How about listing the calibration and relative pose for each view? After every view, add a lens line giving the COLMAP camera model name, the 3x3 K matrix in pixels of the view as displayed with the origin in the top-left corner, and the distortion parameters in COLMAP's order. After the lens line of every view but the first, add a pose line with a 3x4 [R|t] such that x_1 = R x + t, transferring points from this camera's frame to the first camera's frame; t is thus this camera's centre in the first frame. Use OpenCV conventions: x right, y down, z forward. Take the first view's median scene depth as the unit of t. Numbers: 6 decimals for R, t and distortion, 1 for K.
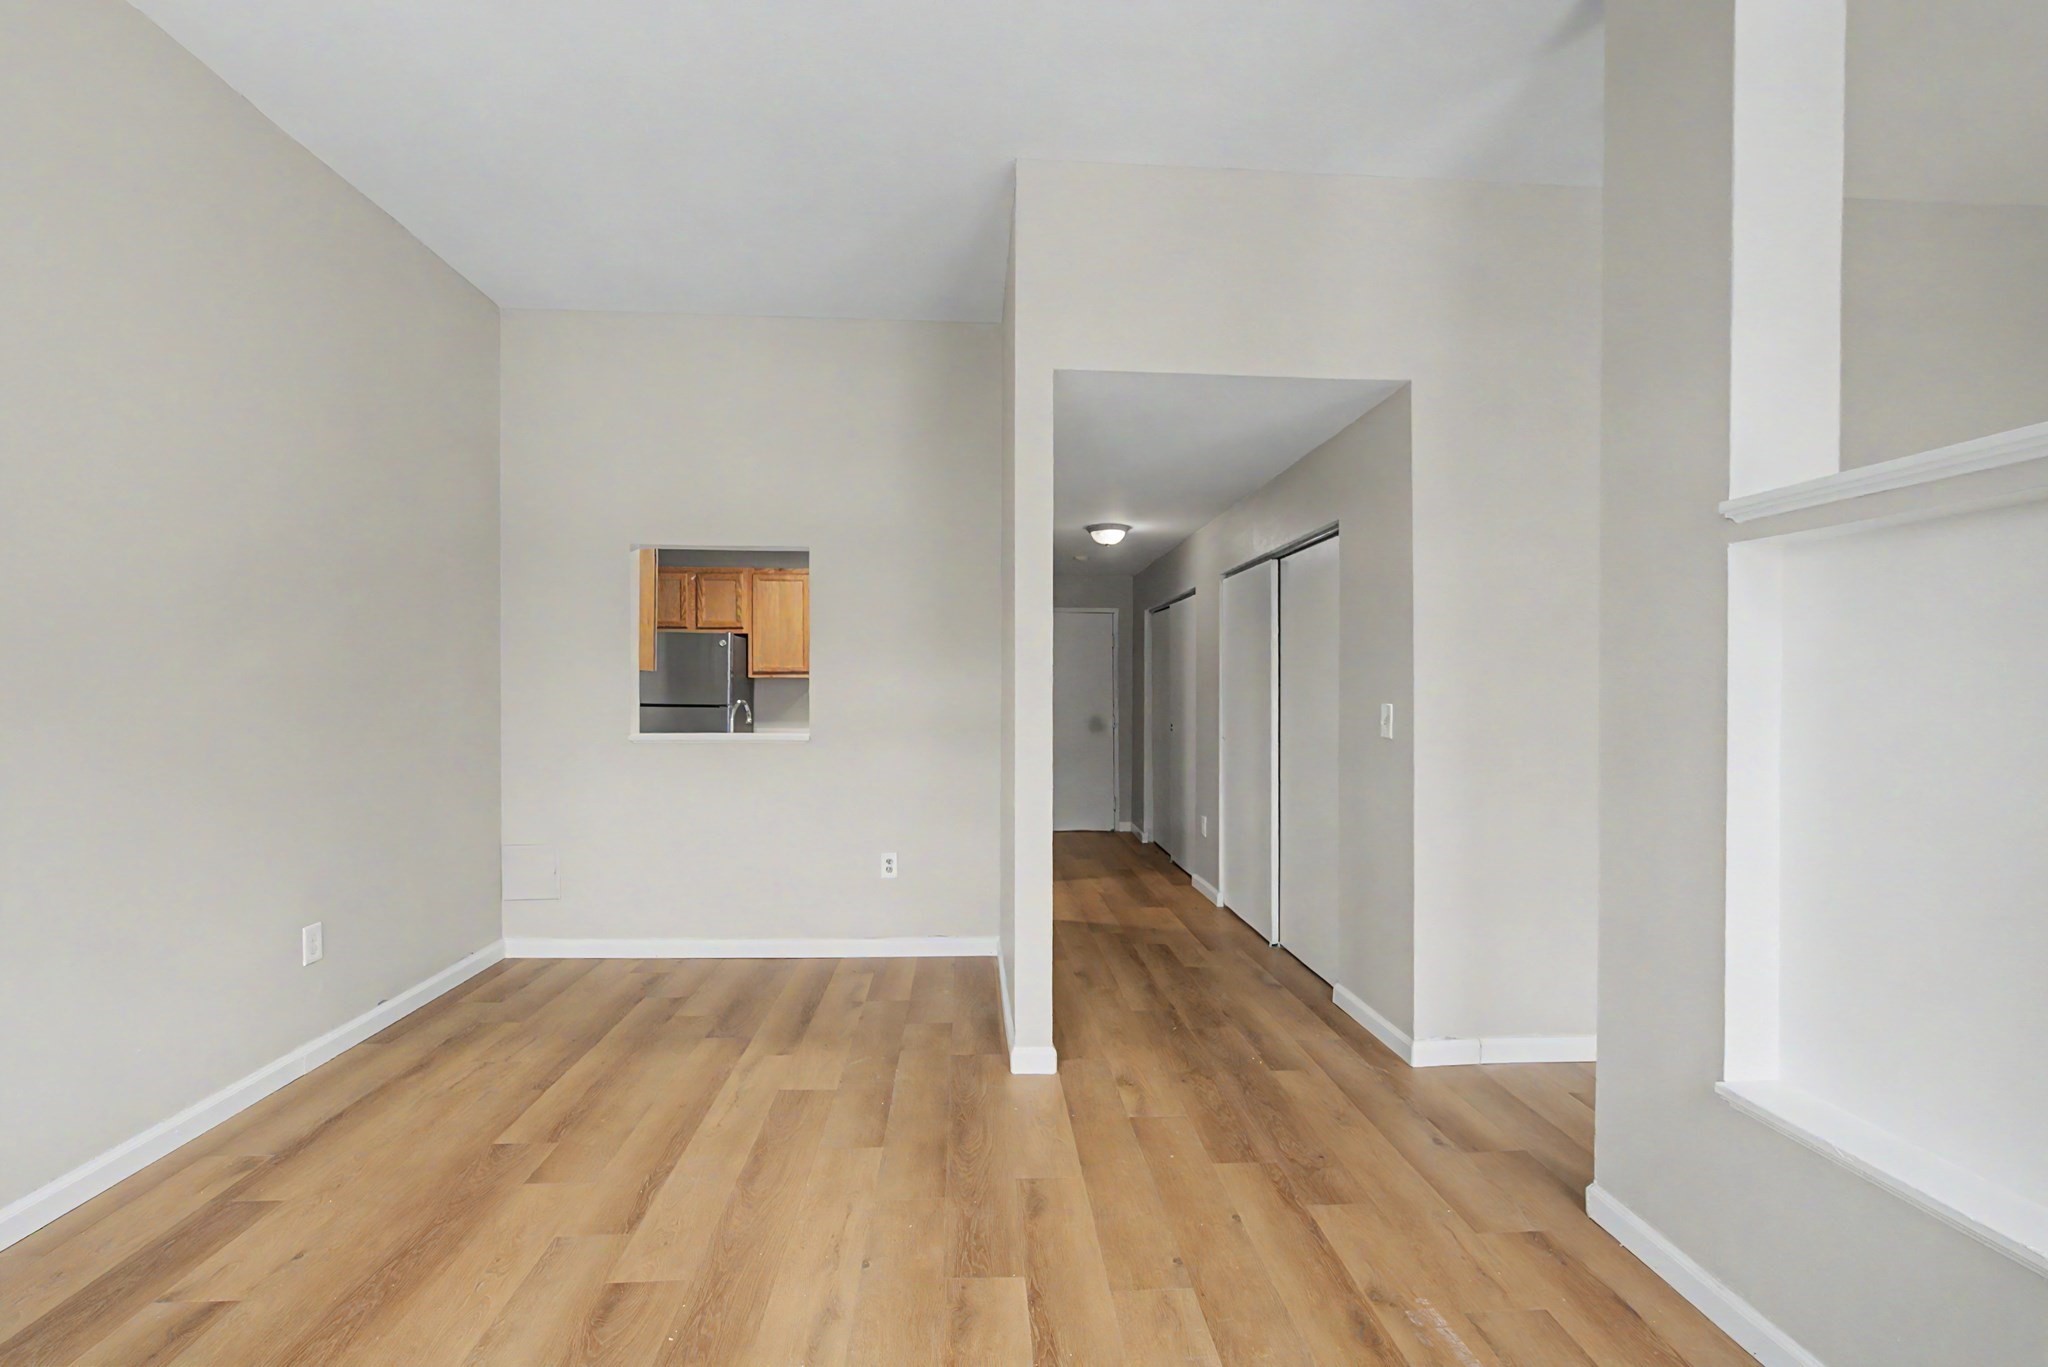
lens RADIAL K [[936.1, 0, 1020.0], [0, 936.1, 692.2], [0, 0, 1]] dist [-0.005143, 0.000722]
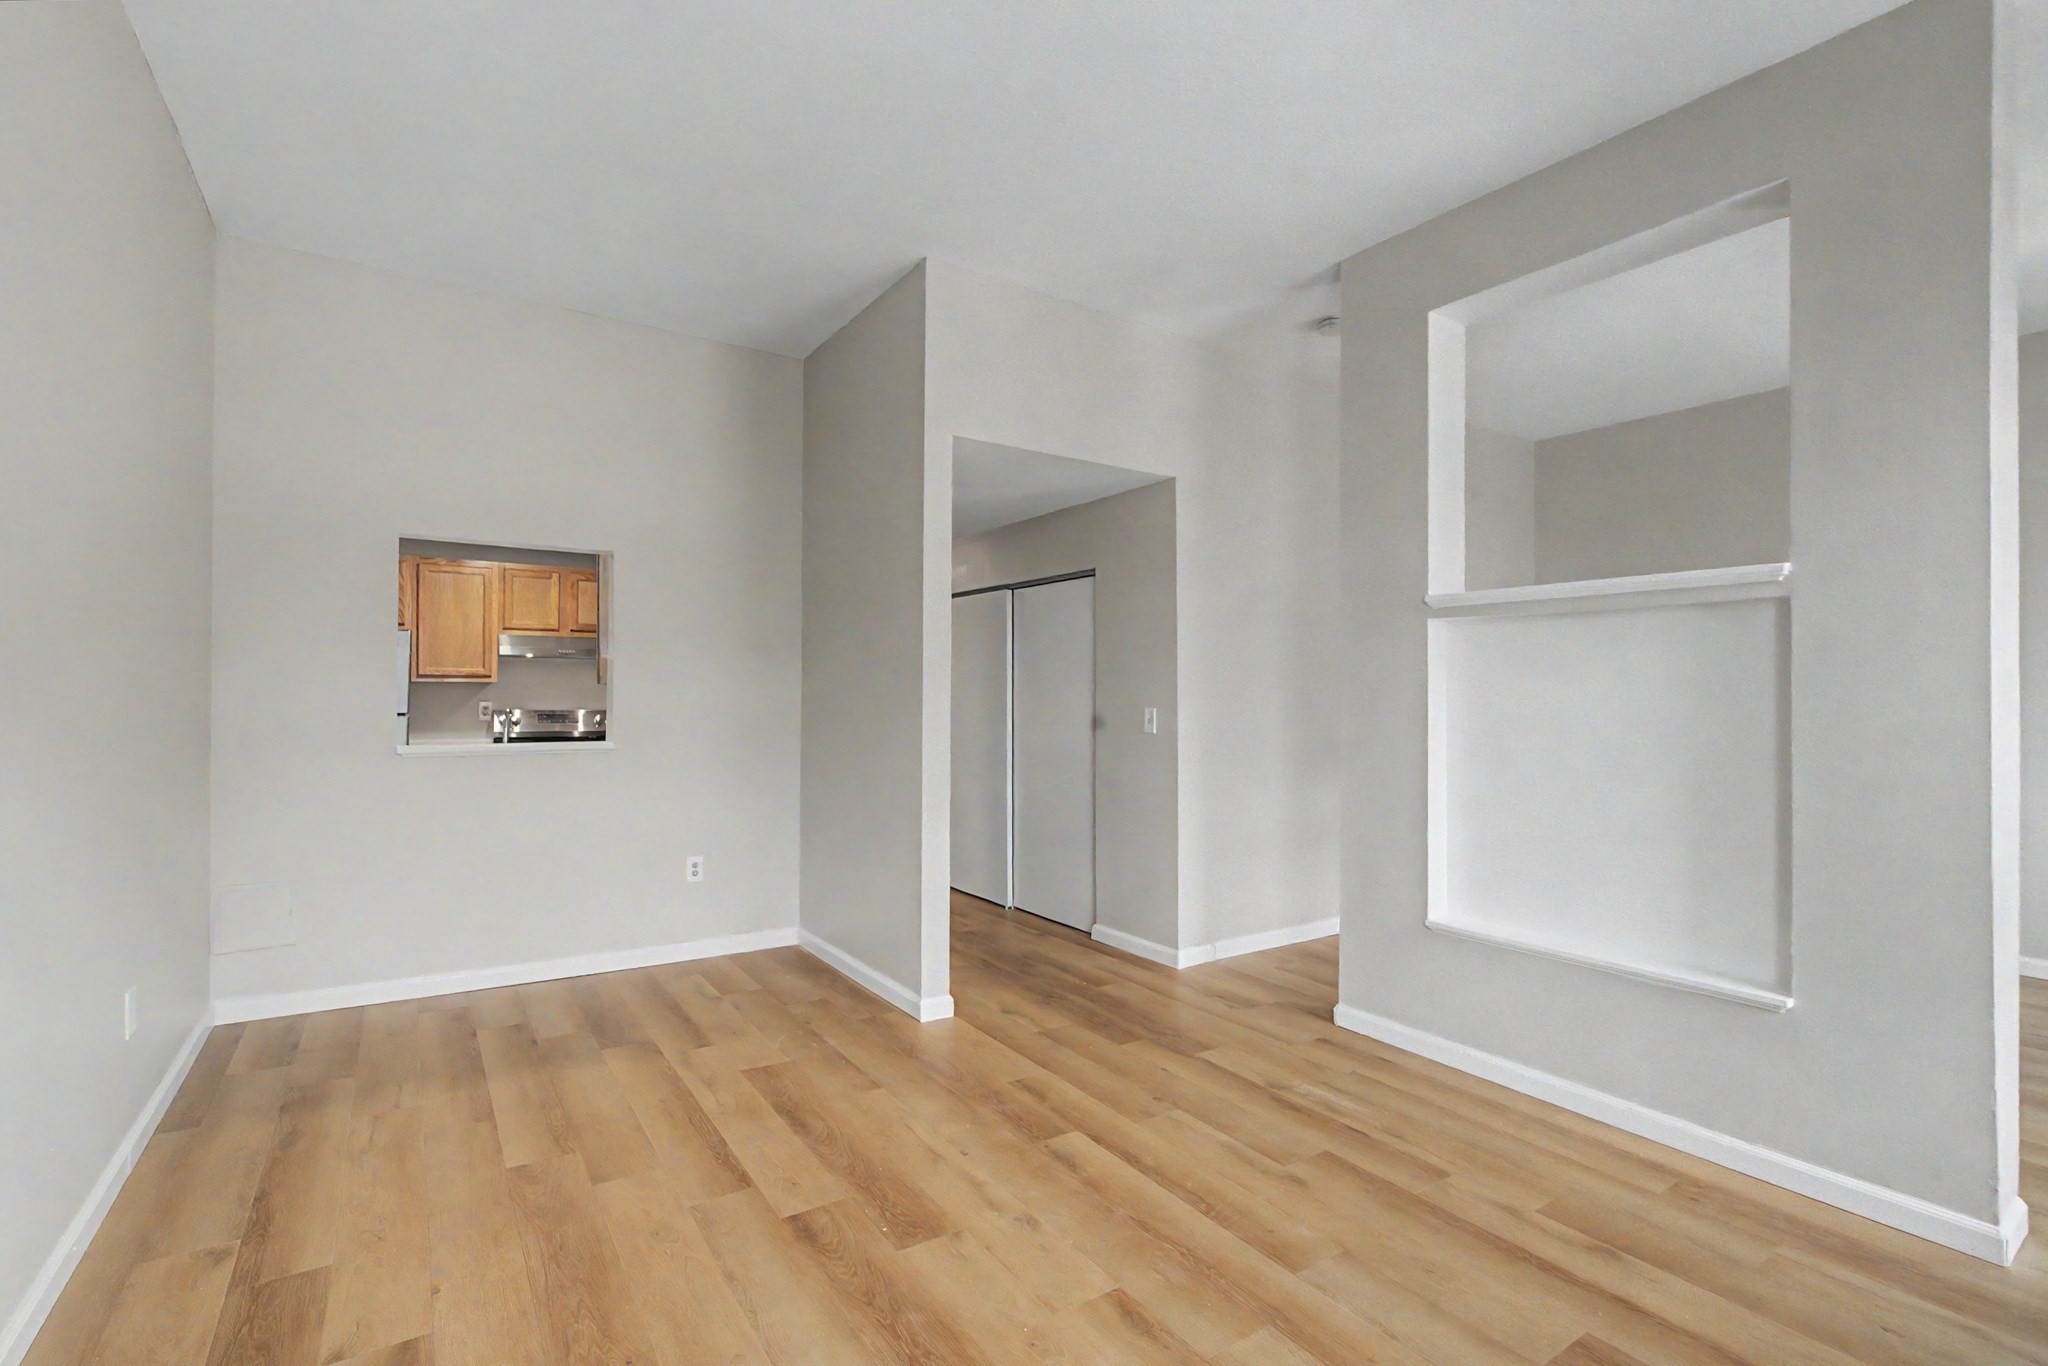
lens RADIAL K [[936.1, 0, 1037.2], [0, 936.1, 684.0], [0, 0, 1]] dist [-0.005143, 0.000722]
pose [[0.860349, 0.007545, 0.509650, -0.488900], [-0.000950, 0.999912, -0.013200, -0.005382], [-0.509705, 0.010873, 0.860281, -0.099425]]
